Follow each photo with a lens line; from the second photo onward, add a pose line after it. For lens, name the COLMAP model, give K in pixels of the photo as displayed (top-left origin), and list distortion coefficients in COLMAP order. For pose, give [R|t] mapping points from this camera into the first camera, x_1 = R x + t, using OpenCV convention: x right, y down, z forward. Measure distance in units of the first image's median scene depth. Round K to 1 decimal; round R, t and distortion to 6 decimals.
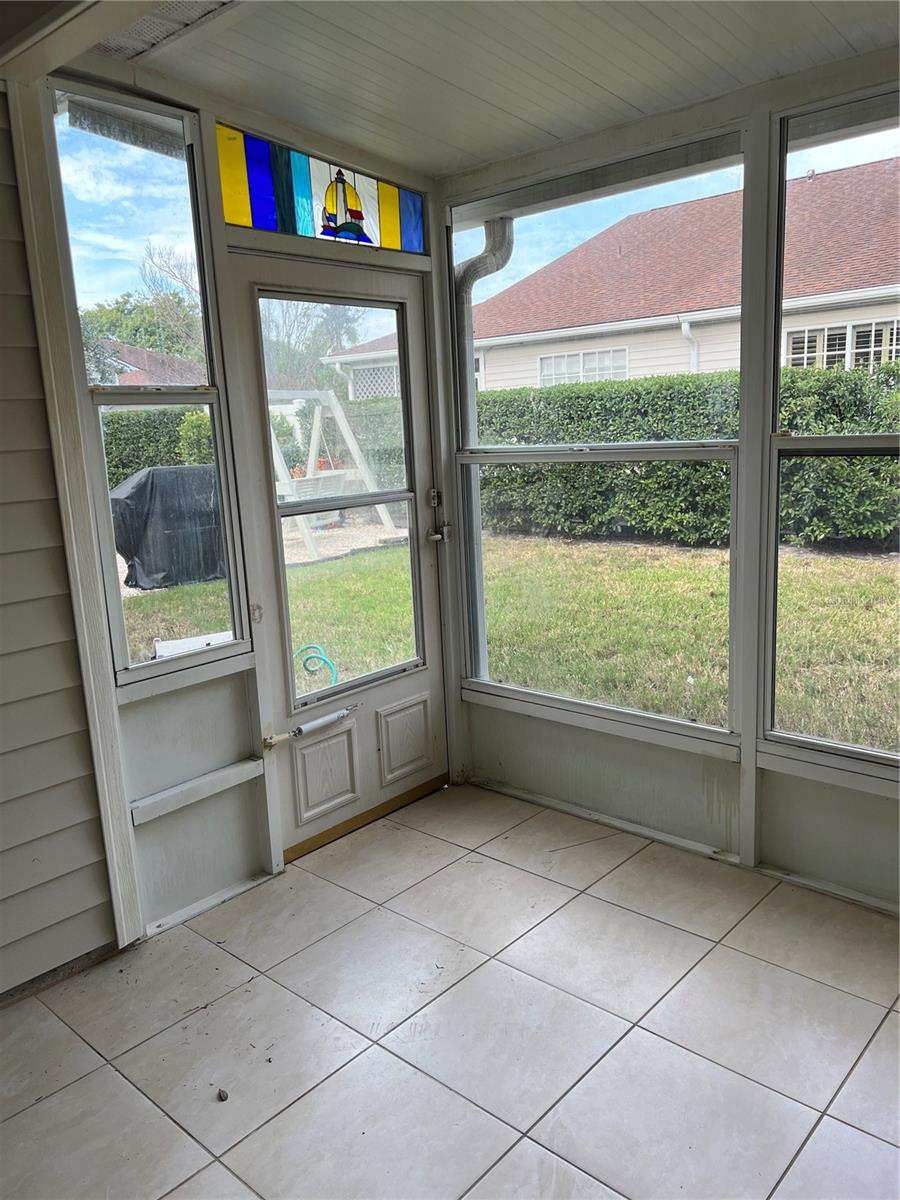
lens RADIAL K [[894.1, 0, 450.3], [0, 894.1, 606.6], [0, 0, 1]] dist [0.073405, -0.081957]
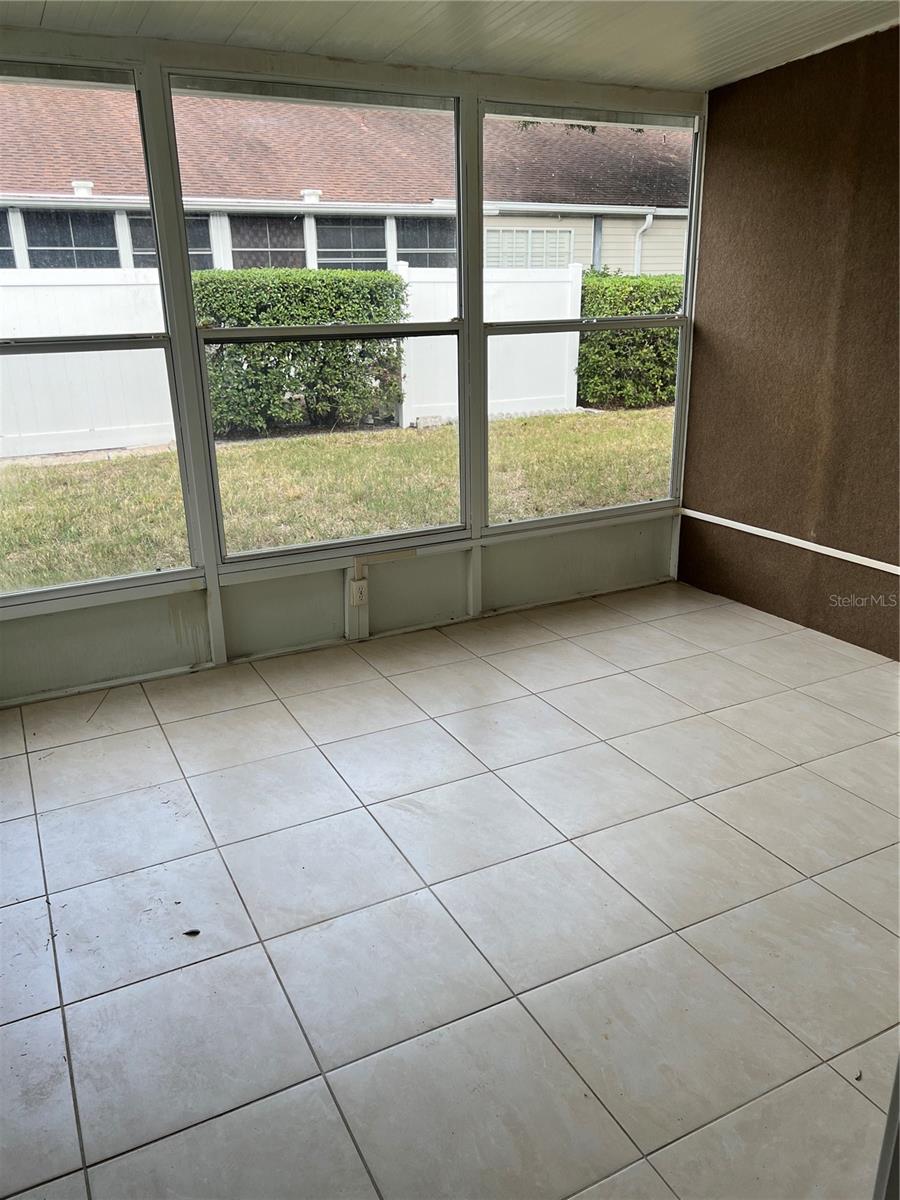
lens RADIAL K [[894.1, 0, 449.0], [0, 894.1, 596.1], [0, 0, 1]] dist [0.073405, -0.081957]
pose [[0.367595, -0.262274, 0.892237, -0.703388], [0.187583, 0.960600, 0.205086, -0.015139], [-0.910871, 0.091980, 0.402310, 0.164802]]
